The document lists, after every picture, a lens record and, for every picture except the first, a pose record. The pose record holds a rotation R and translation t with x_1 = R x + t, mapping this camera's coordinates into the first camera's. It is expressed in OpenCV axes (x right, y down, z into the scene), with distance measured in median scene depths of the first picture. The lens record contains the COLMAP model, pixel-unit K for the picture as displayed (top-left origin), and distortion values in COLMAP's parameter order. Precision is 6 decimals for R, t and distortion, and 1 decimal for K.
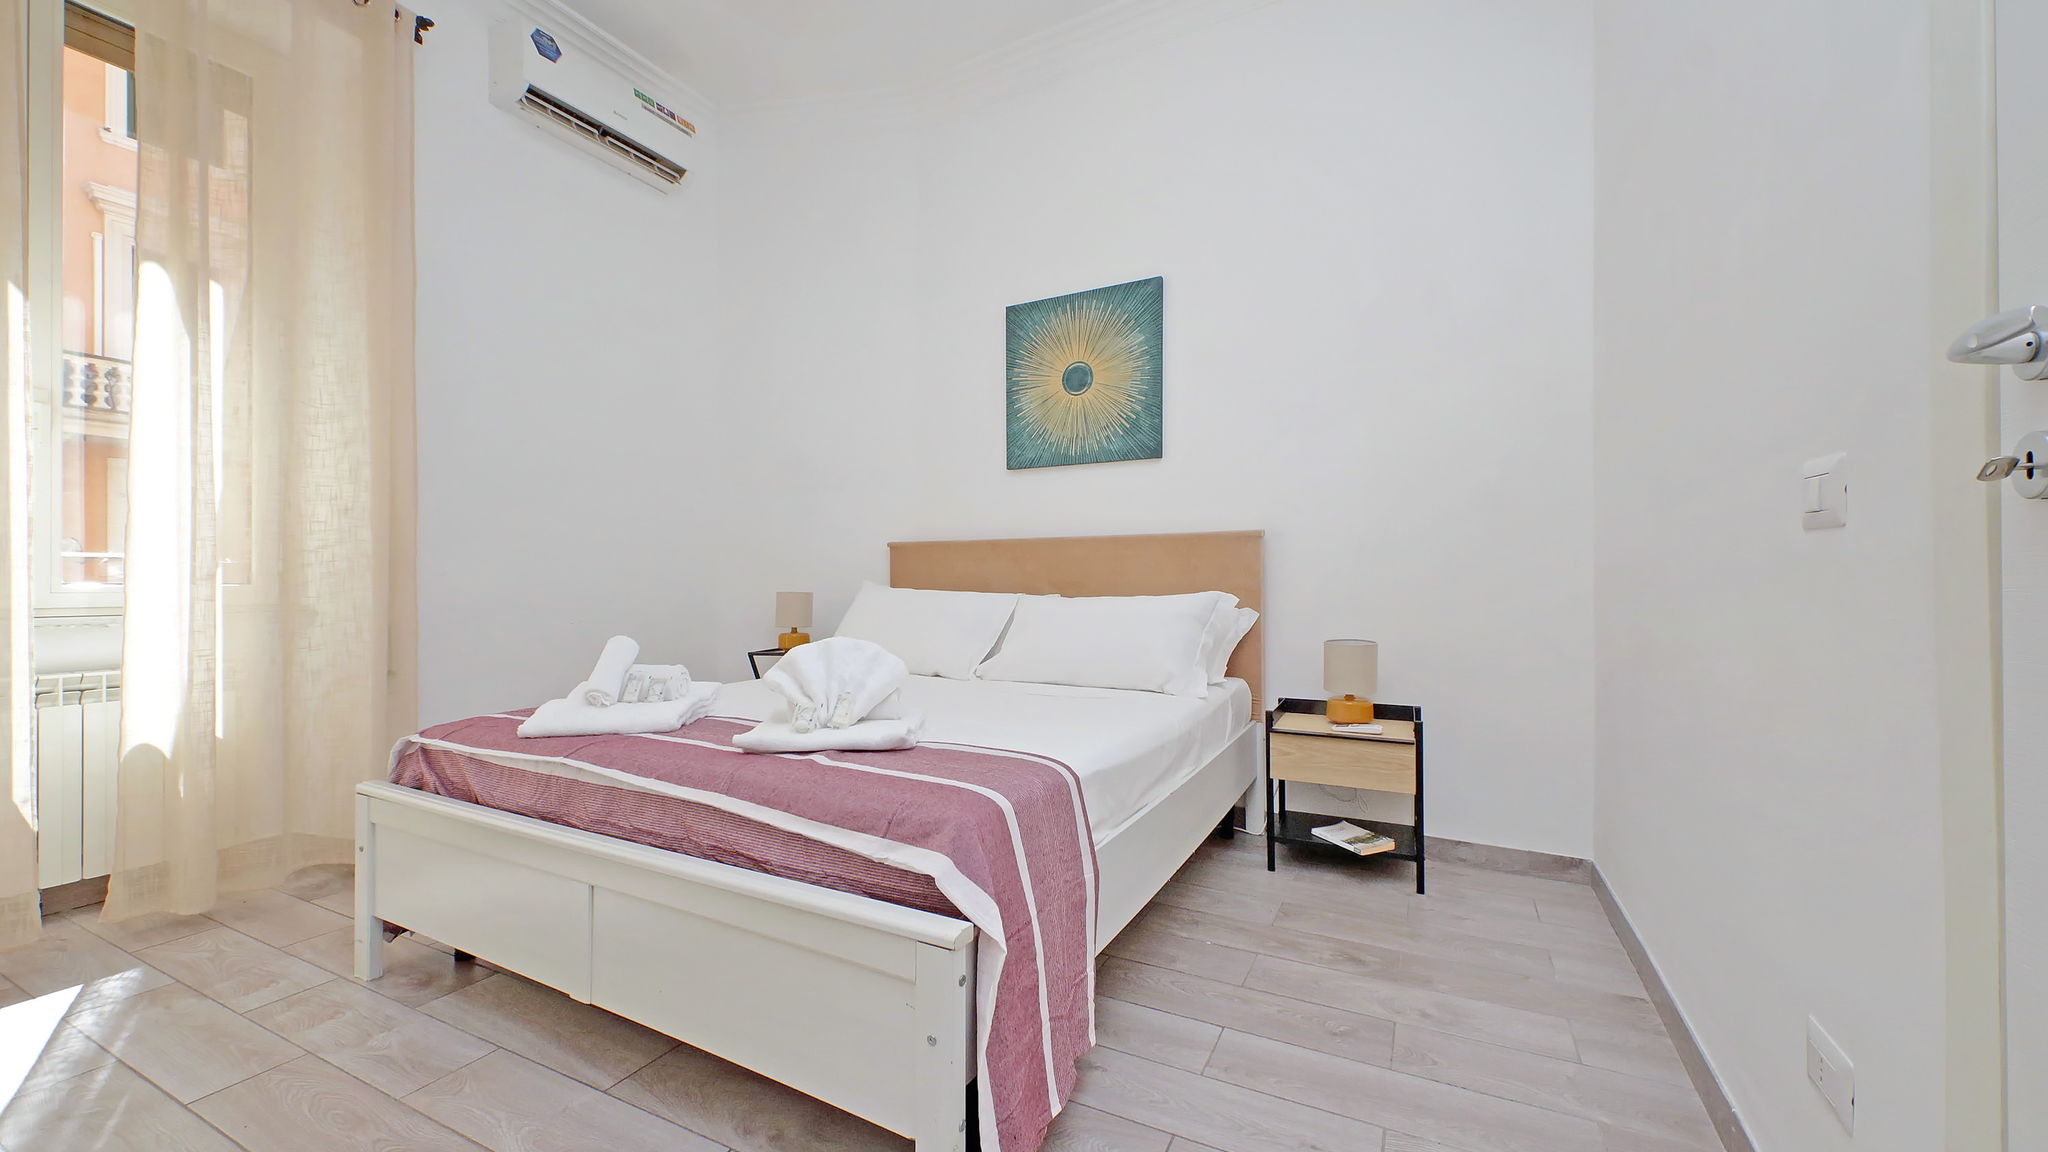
lens RADIAL K [[776.6, 0, 1025.8], [0, 776.6, 586.0], [0, 0, 1]] dist [0.027523, -0.009910]
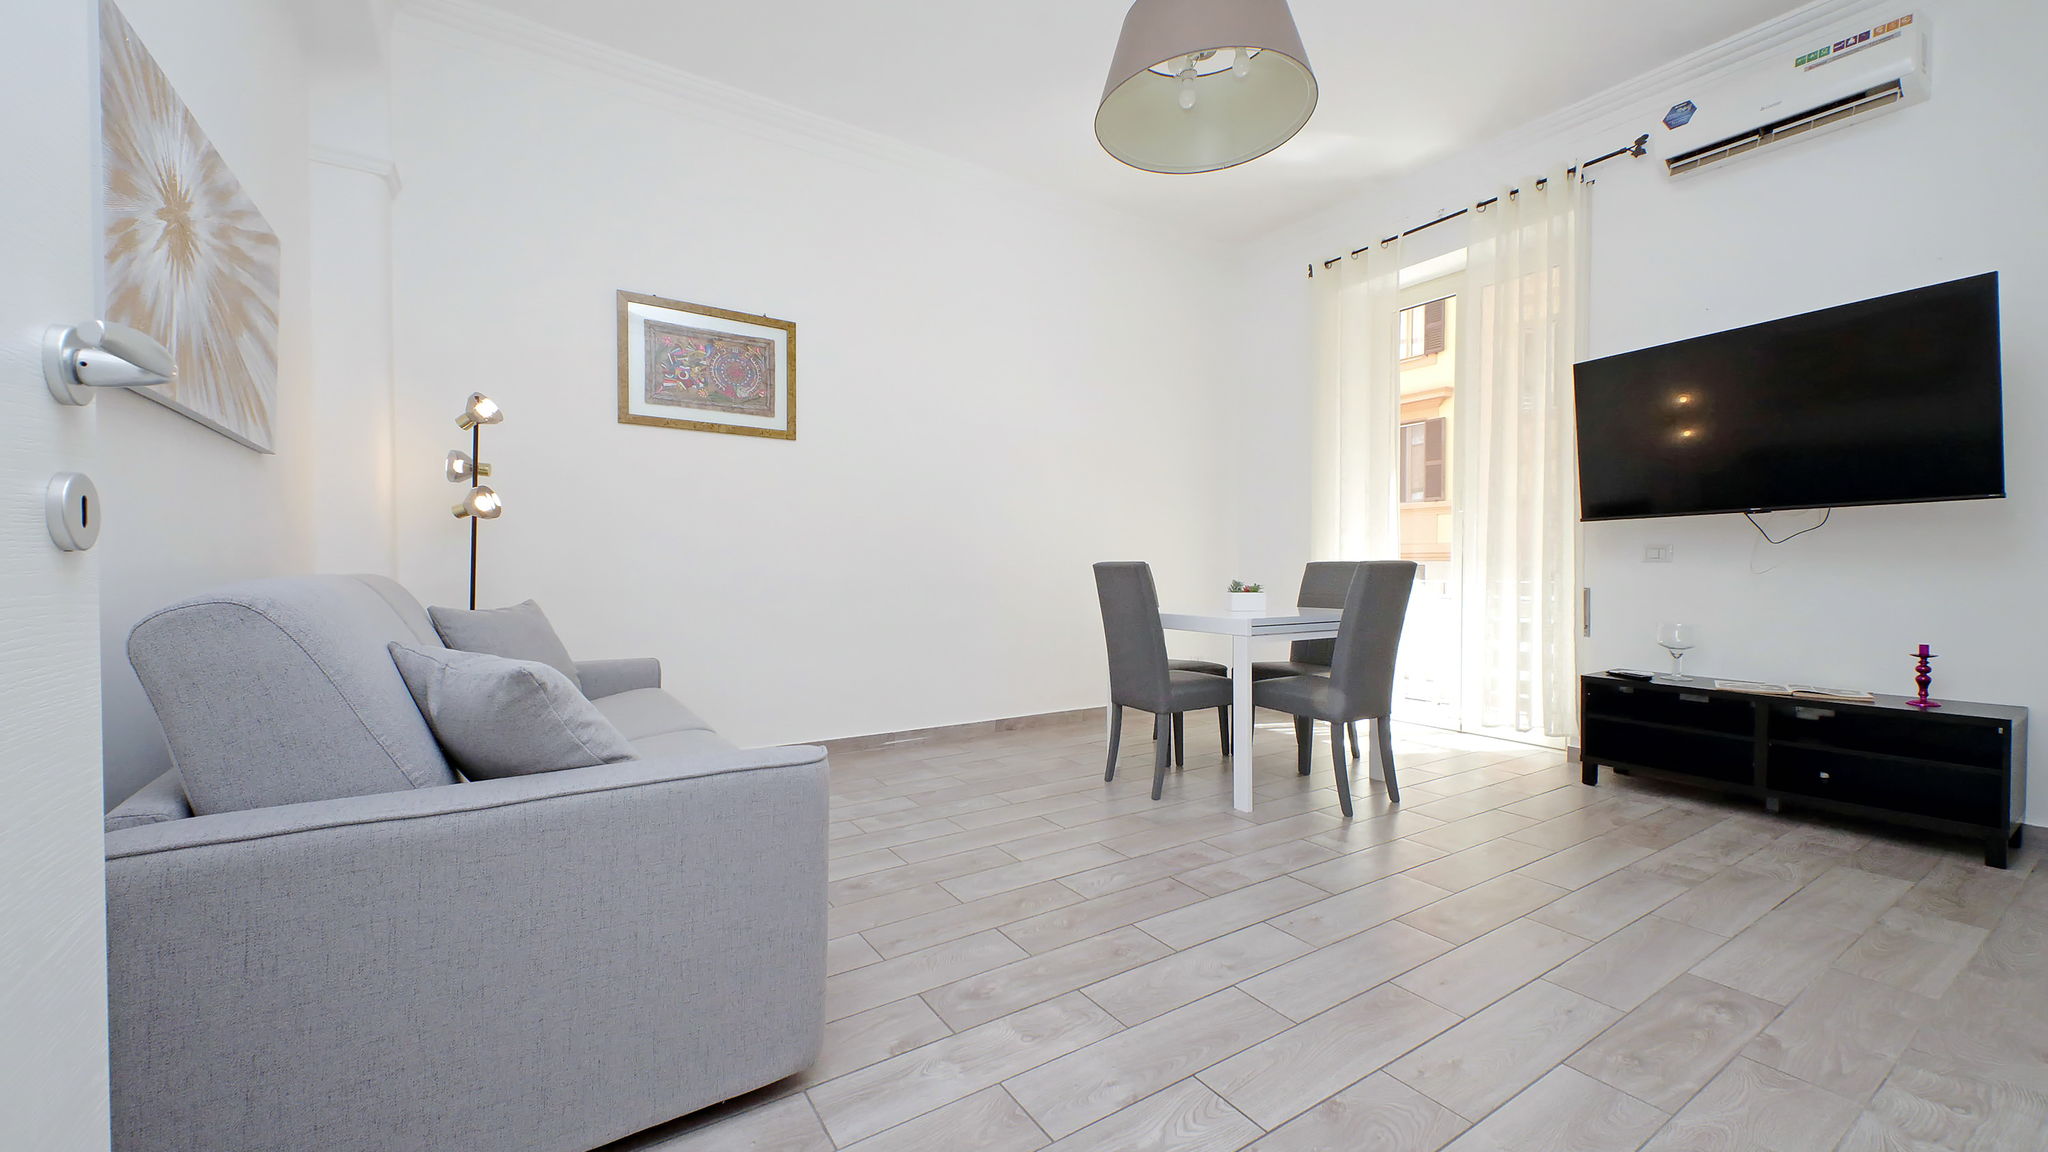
lens RADIAL K [[776.6, 0, 1026.1], [0, 776.6, 600.4], [0, 0, 1]] dist [0.027523, -0.009910]
pose [[-0.505863, 0.045764, -0.861399, 0.851401], [-0.005672, 0.998394, 0.056373, -0.029398], [0.862595, 0.033403, -0.504790, 0.725677]]
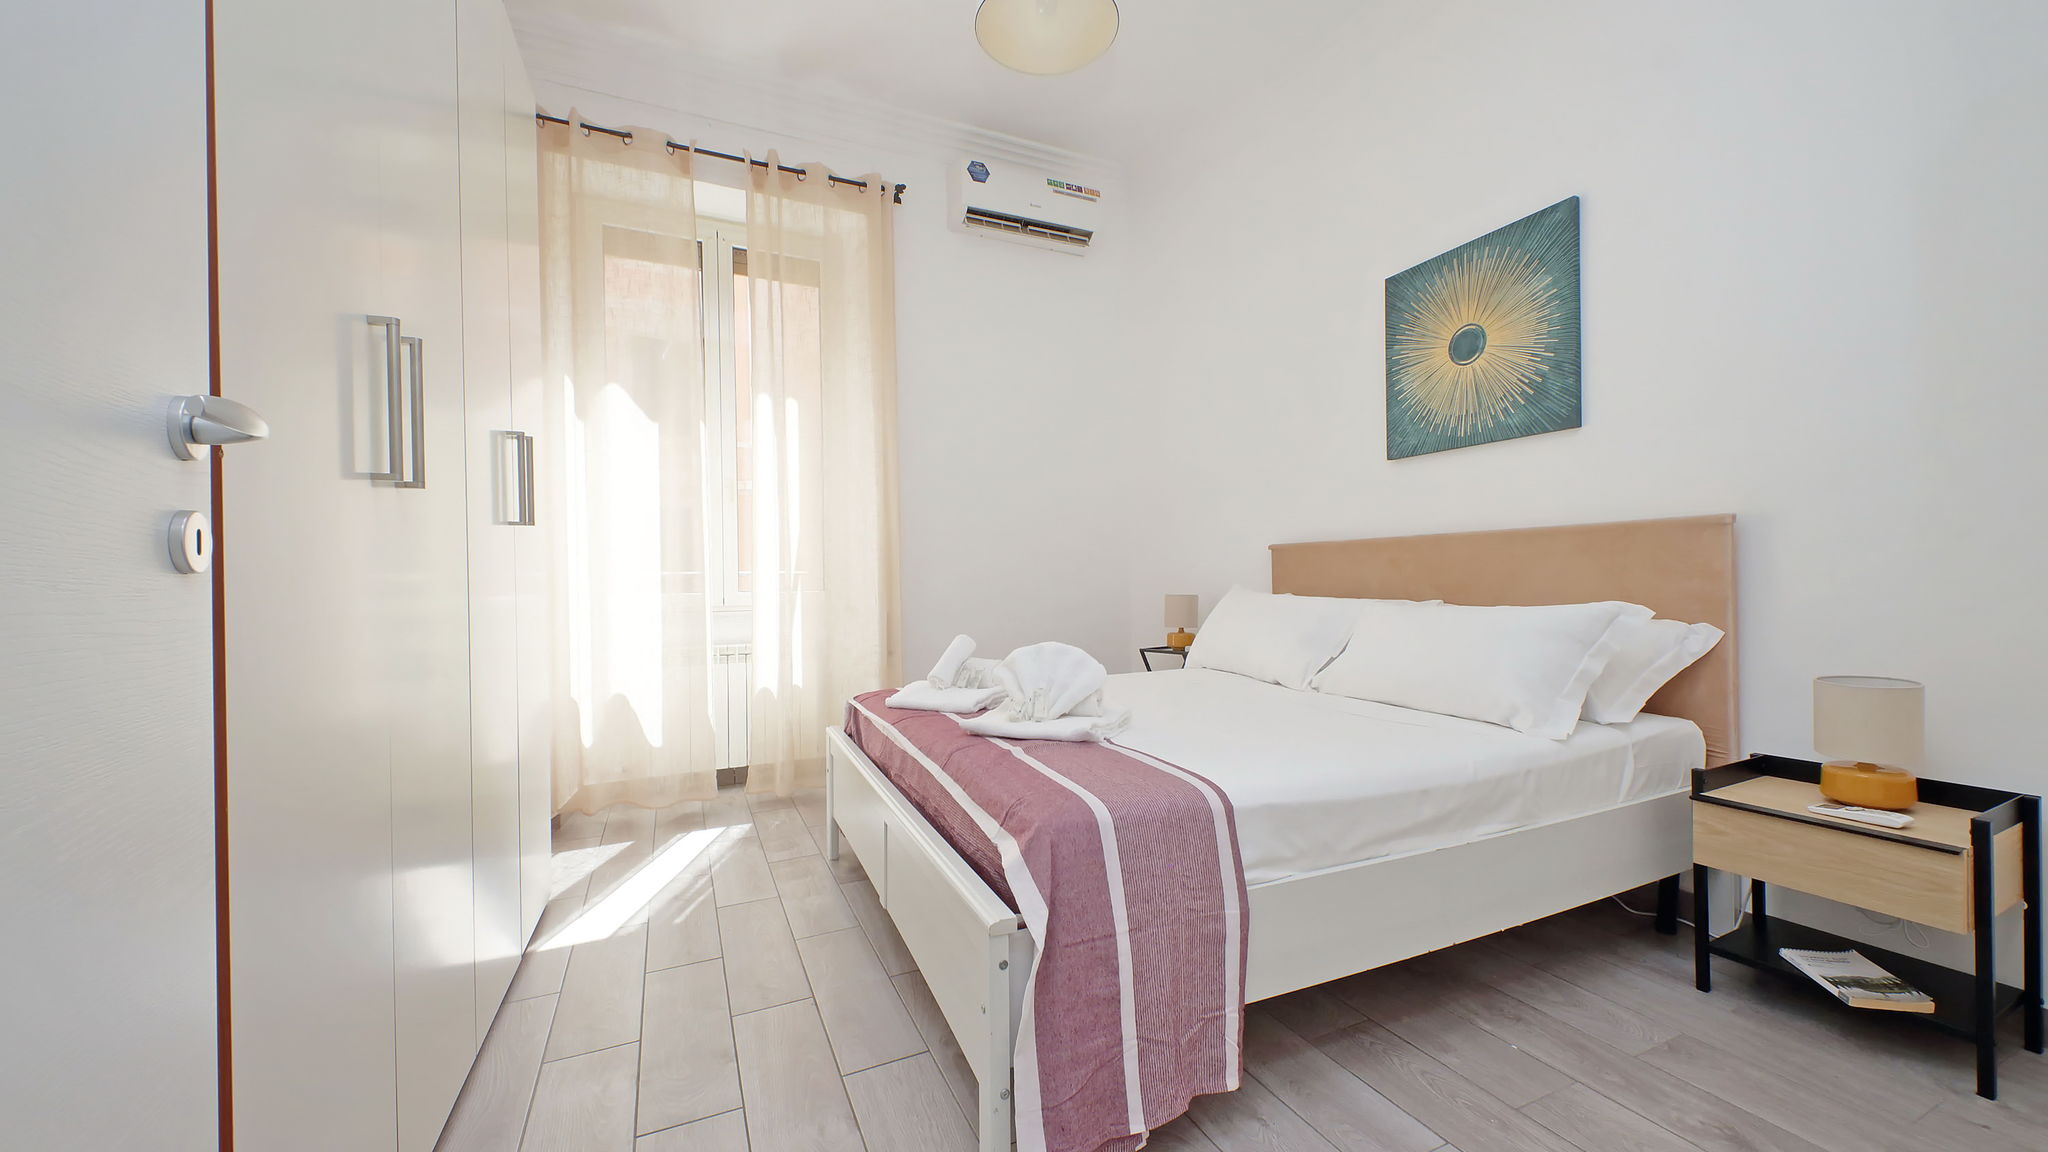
lens RADIAL K [[776.6, 0, 1029.3], [0, 776.6, 579.9], [0, 0, 1]] dist [0.027523, -0.009910]
pose [[0.790440, -0.009262, -0.612469, 0.215385], [0.006399, 0.999956, -0.006864, -0.009359], [0.612506, 0.001506, 0.790465, 0.039766]]
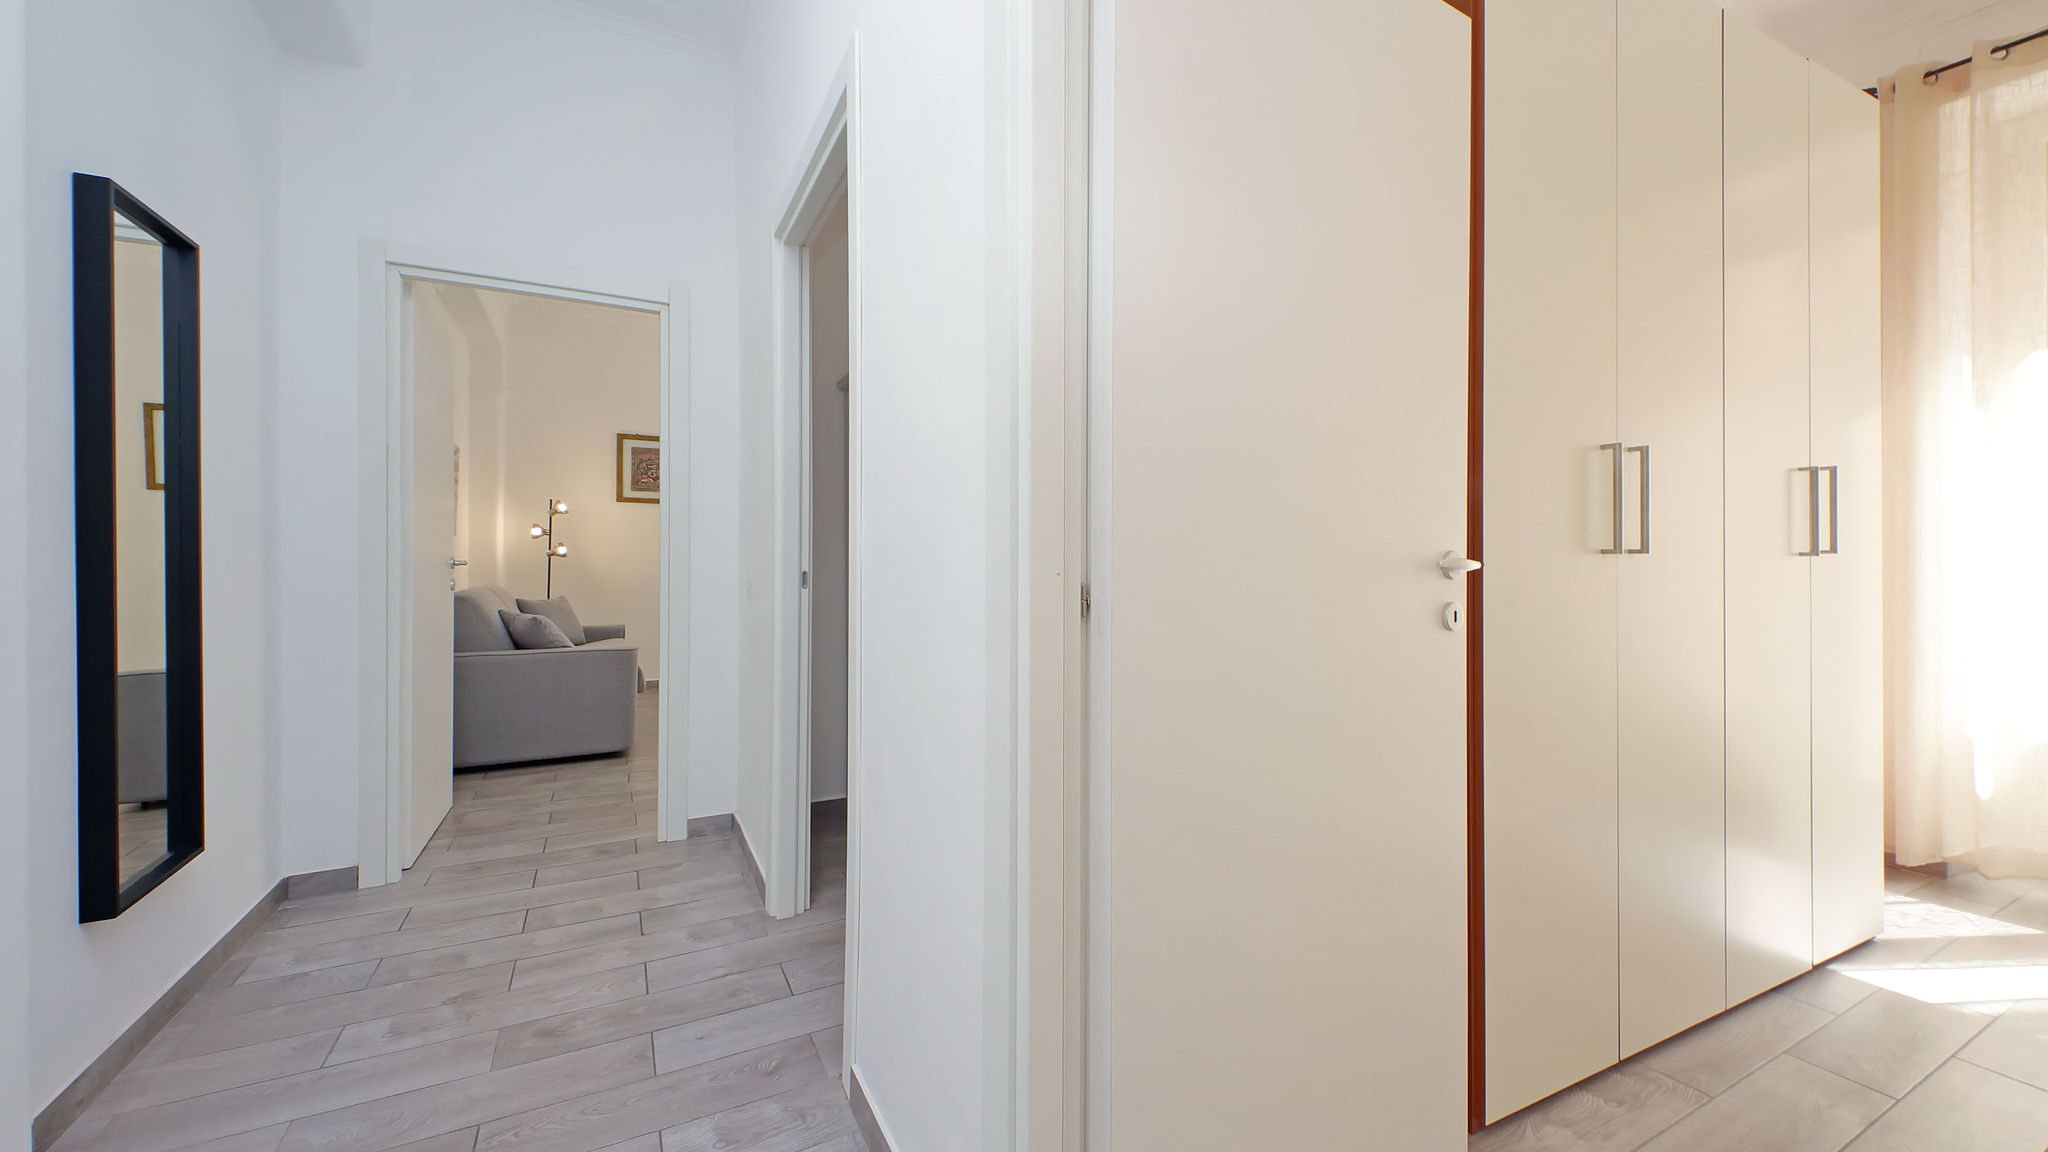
lens RADIAL K [[776.6, 0, 1026.0], [0, 776.6, 584.2], [0, 0, 1]] dist [0.027523, -0.009910]
pose [[-0.588927, 0.026803, -0.807742, 1.242977], [-0.009239, 0.999161, 0.039891, -0.089177], [0.808134, 0.030956, -0.588185, 1.818619]]
